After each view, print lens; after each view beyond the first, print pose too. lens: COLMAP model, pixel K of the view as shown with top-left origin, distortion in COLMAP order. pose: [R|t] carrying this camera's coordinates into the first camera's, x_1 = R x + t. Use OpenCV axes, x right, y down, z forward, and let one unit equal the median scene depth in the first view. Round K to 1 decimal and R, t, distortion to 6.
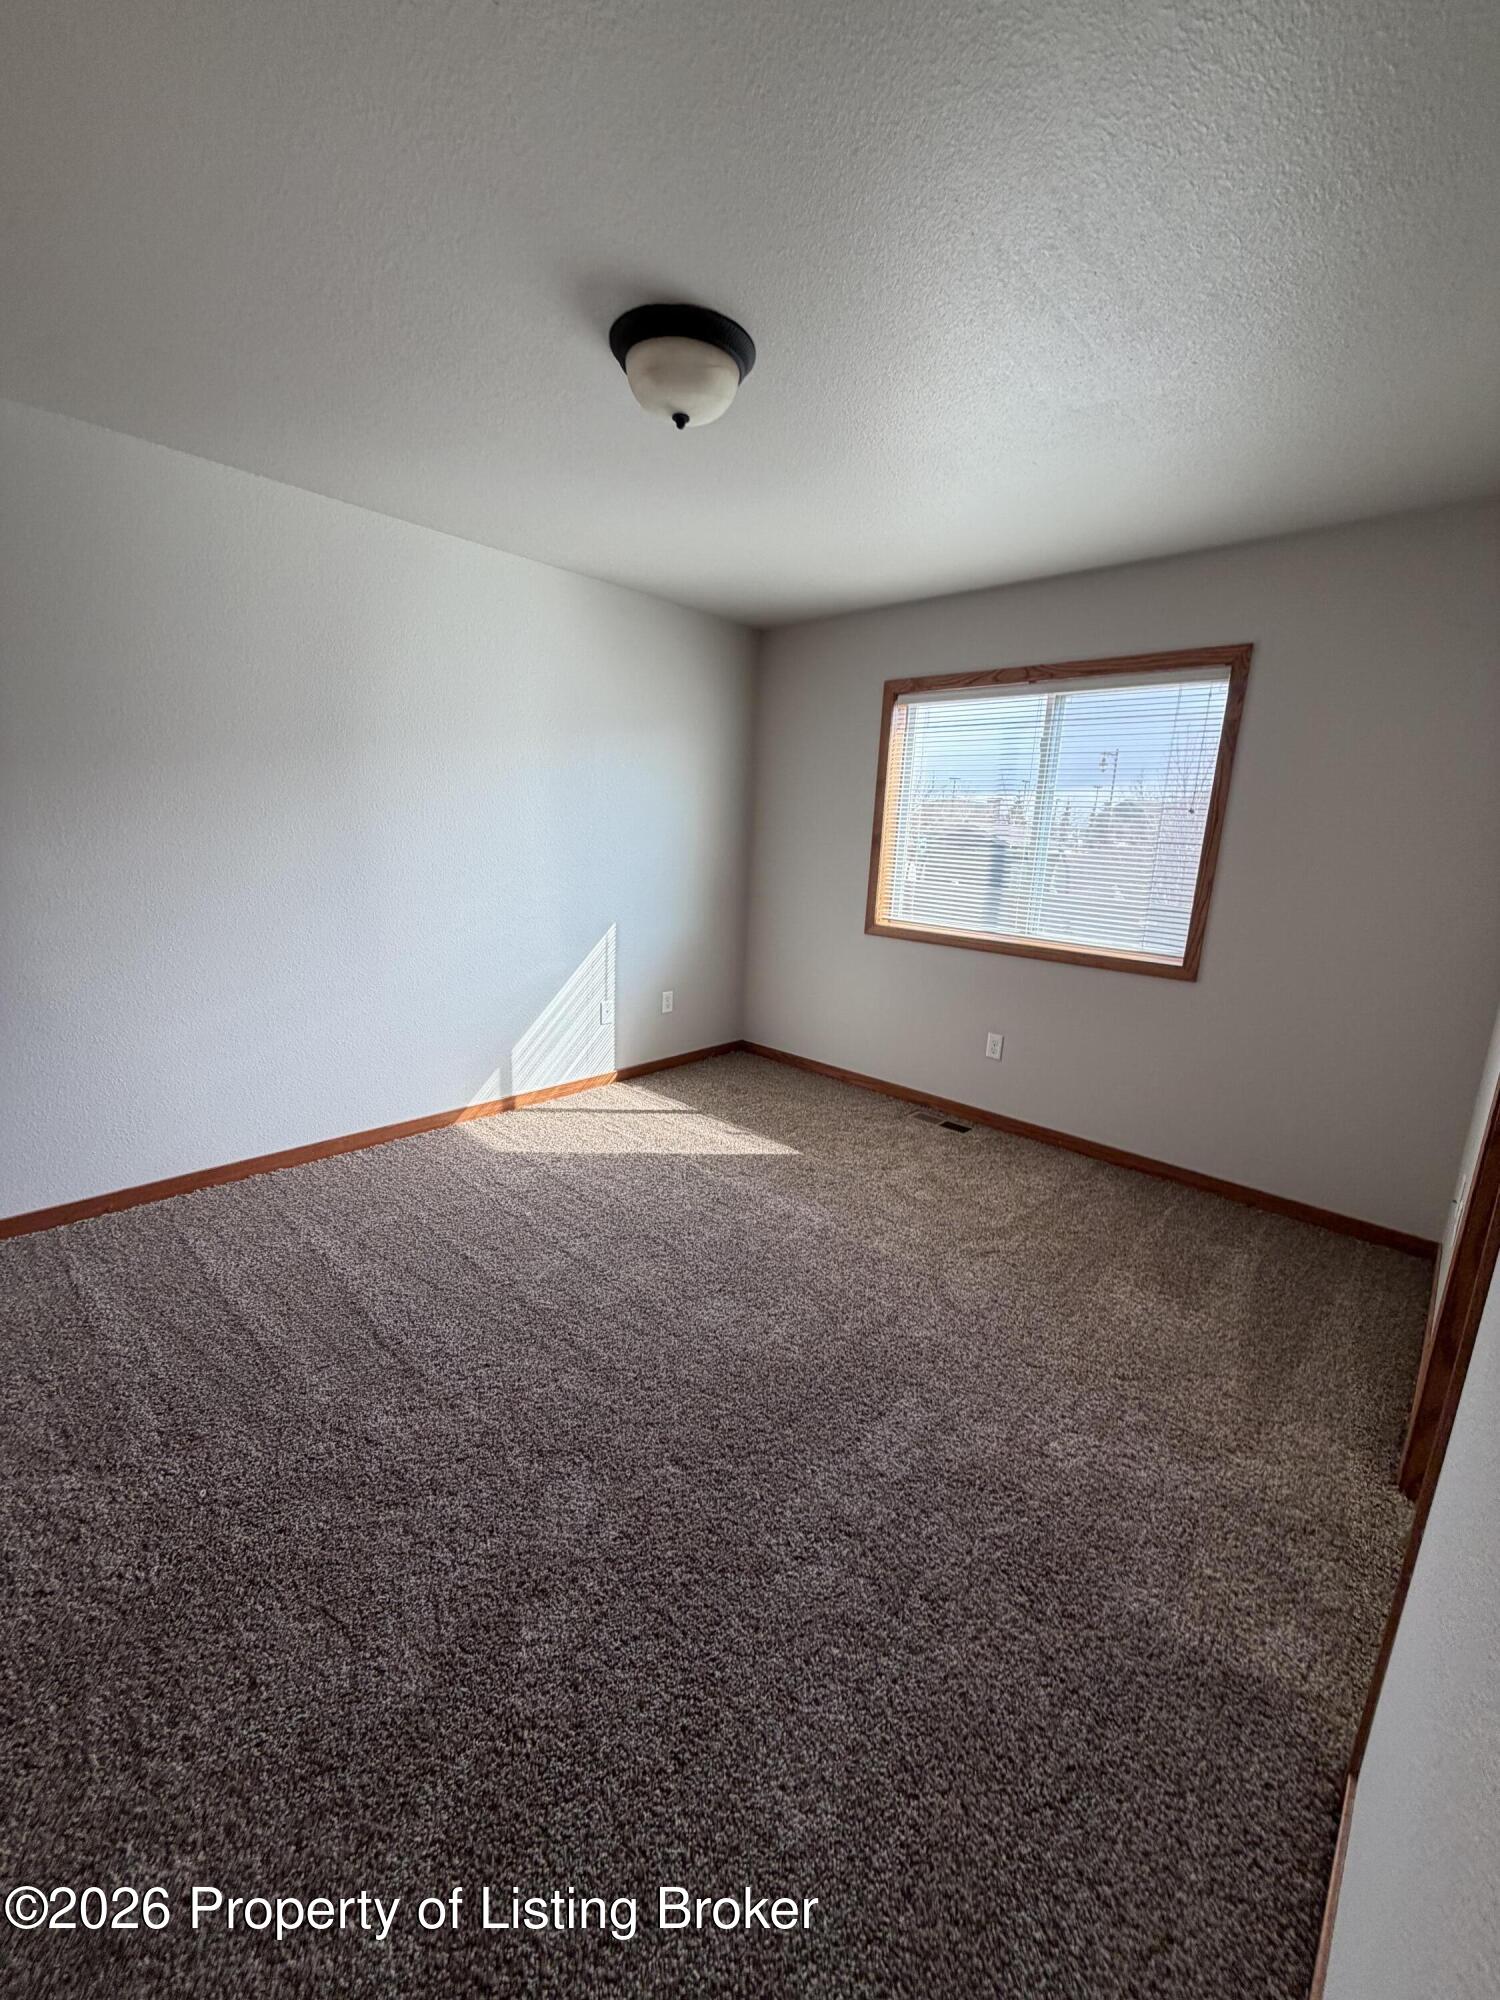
lens RADIAL K [[792.9, 0, 746.4], [0, 792.9, 988.2], [0, 0, 1]] dist [0.000268, 0.000333]
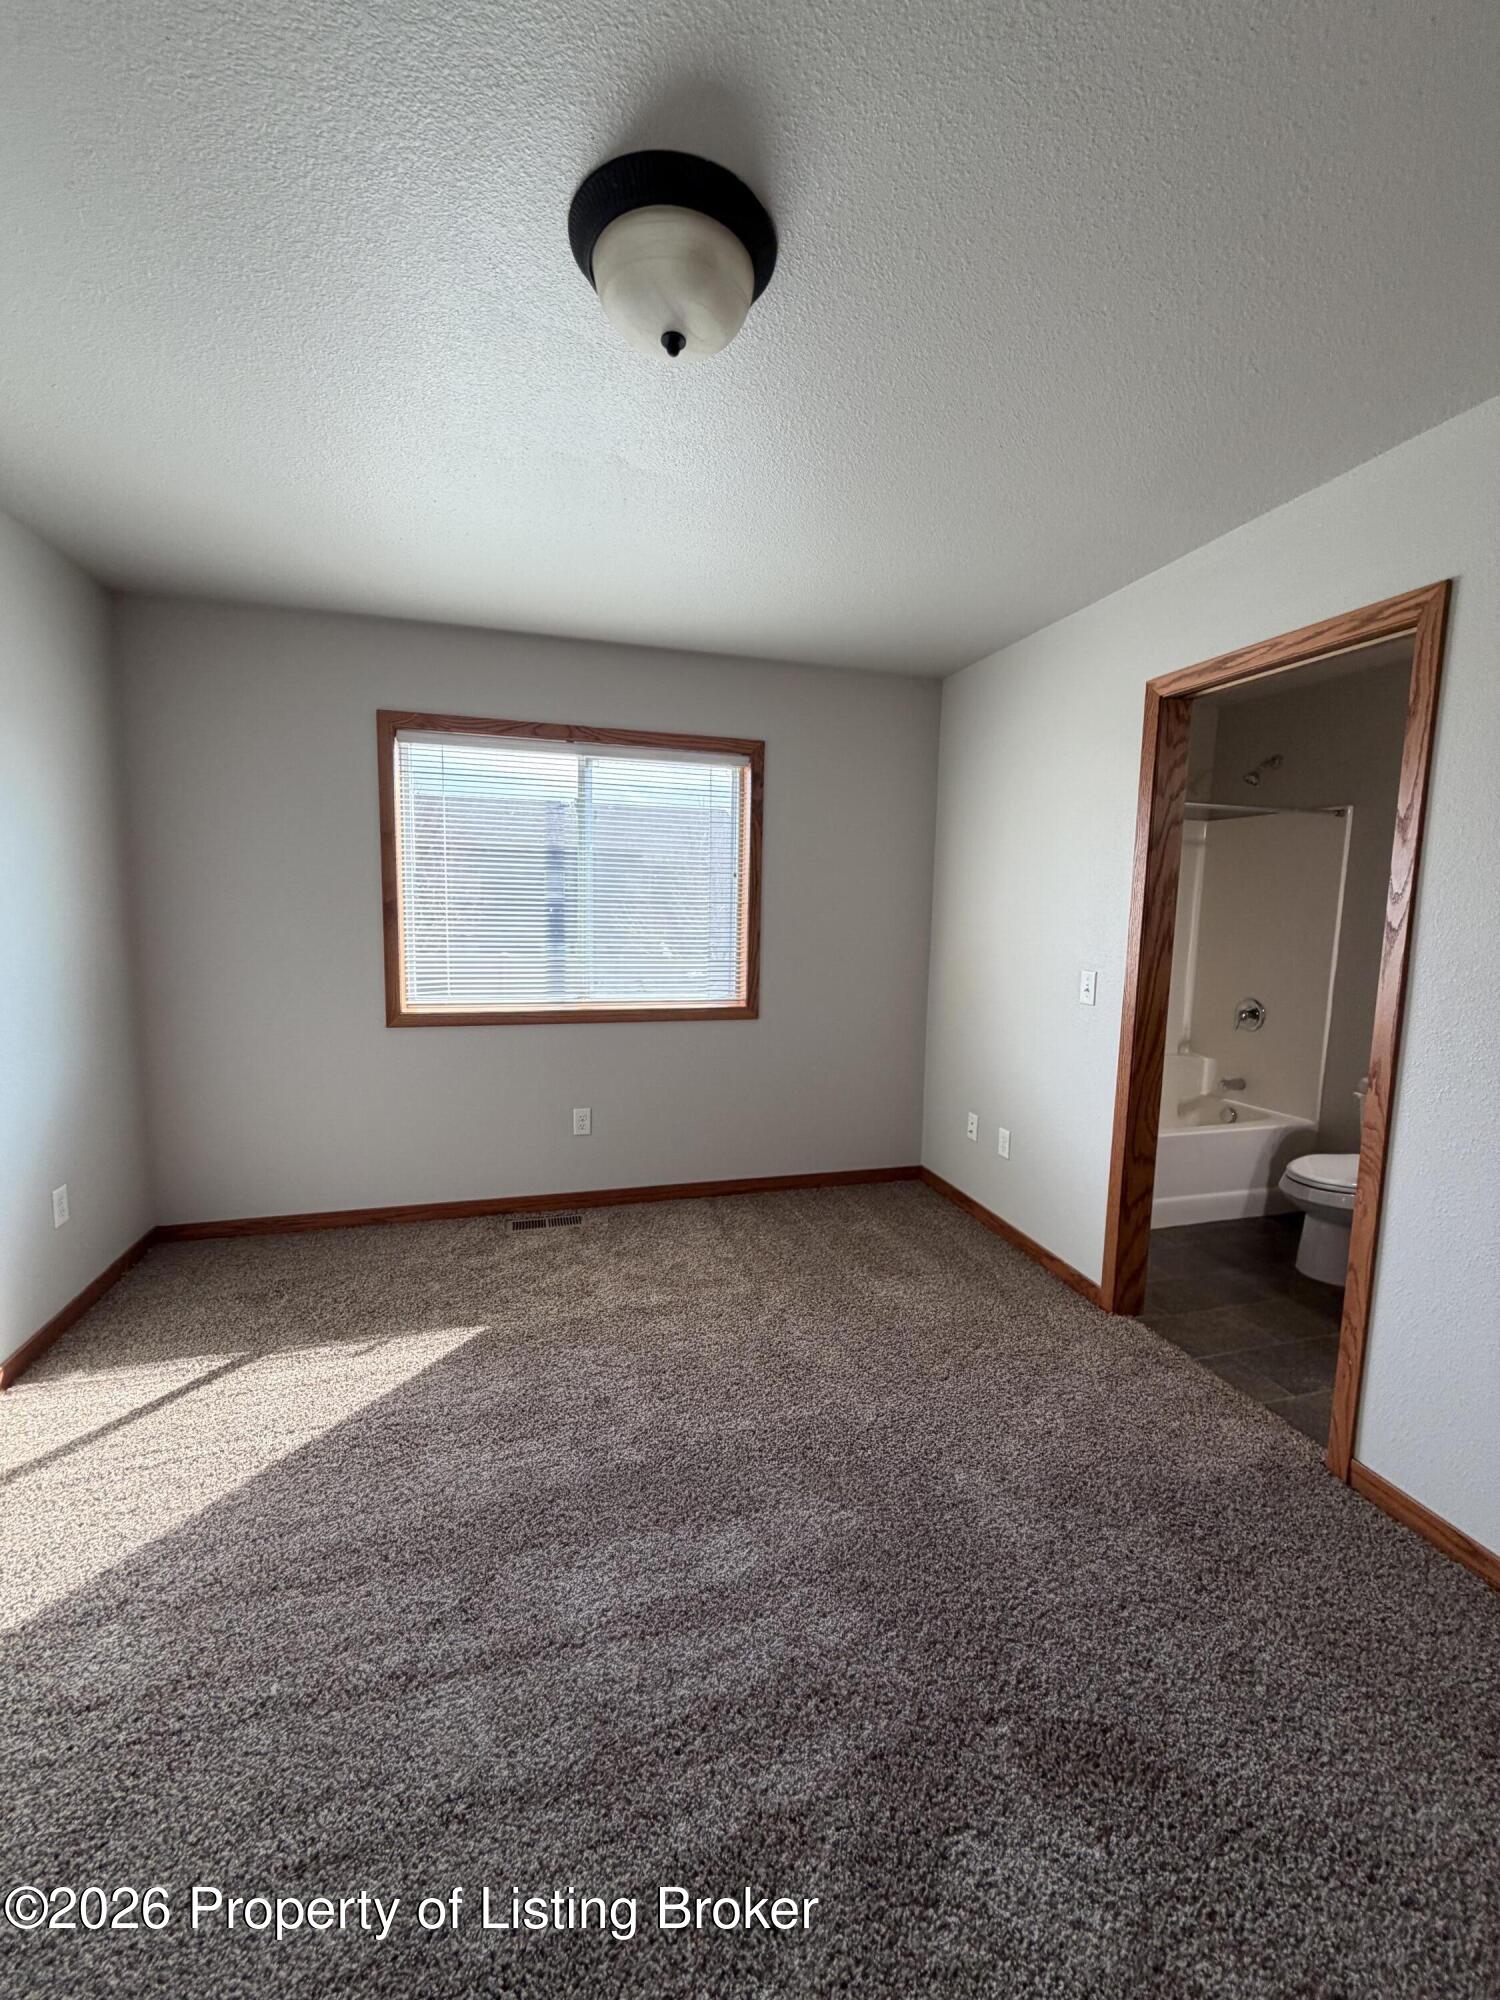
lens RADIAL K [[792.9, 0, 745.3], [0, 792.9, 991.8], [0, 0, 1]] dist [0.000268, 0.000333]
pose [[0.513856, -0.129098, 0.848107, -0.381223], [0.174517, 0.983671, 0.043997, -0.089195], [-0.839938, 0.125401, 0.527995, 0.341461]]
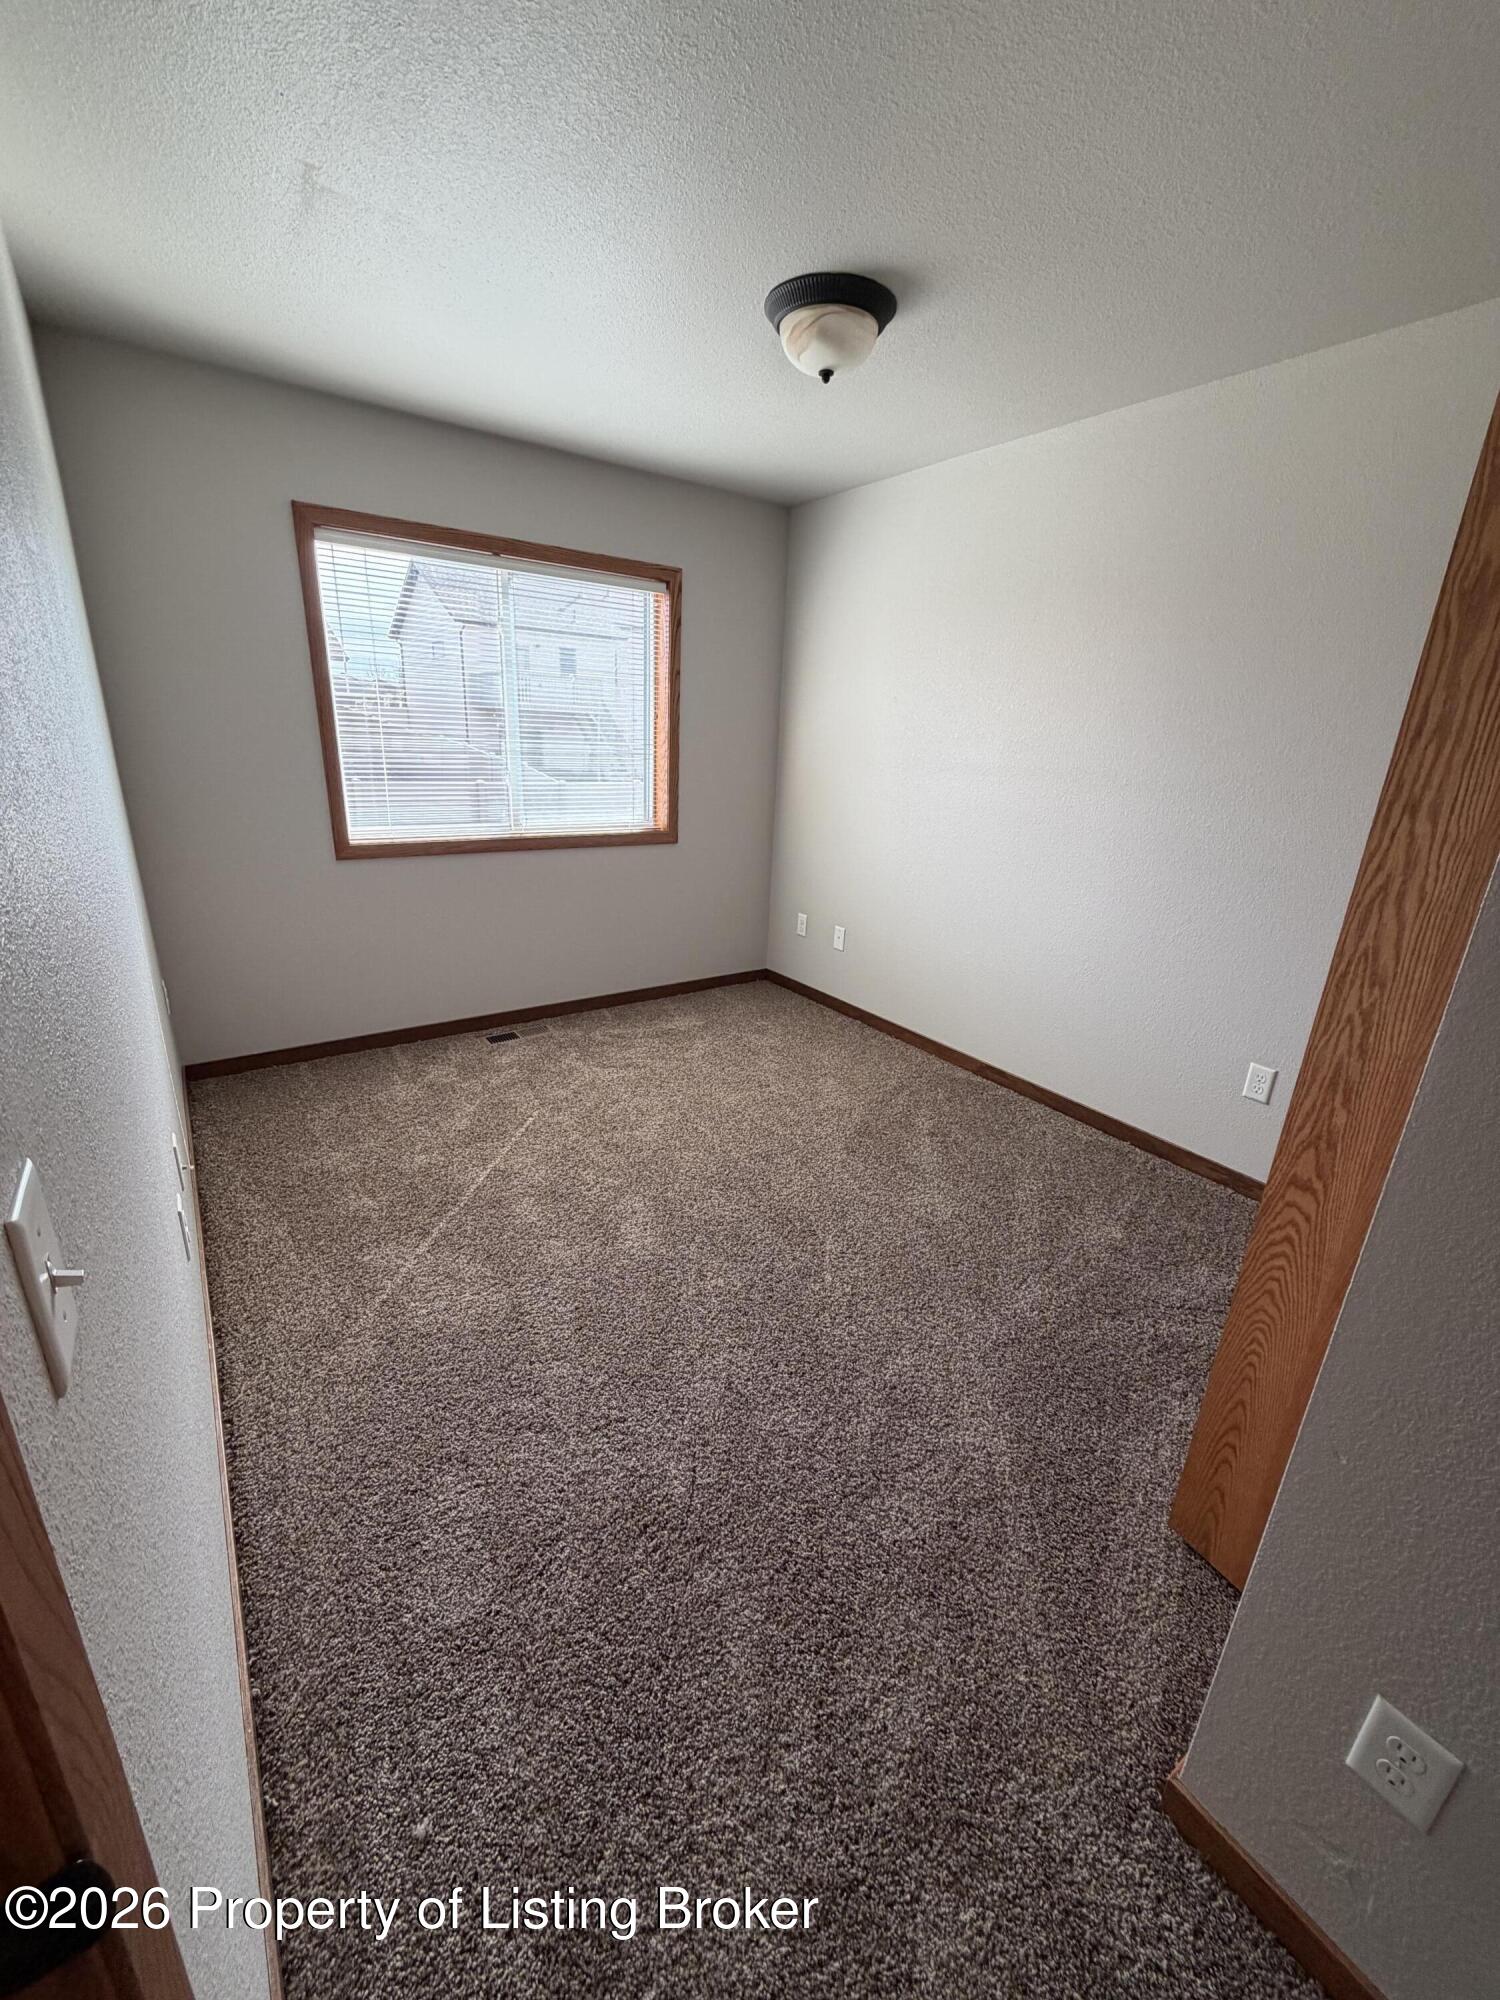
lens RADIAL K [[792.9, 0, 742.7], [0, 792.9, 997.3], [0, 0, 1]] dist [0.000268, 0.000333]
pose [[0.195913, -0.348387, 0.916649, -0.608908], [0.170741, 0.932604, 0.317959, -0.142747], [-0.965643, 0.094218, 0.242193, 0.530344]]
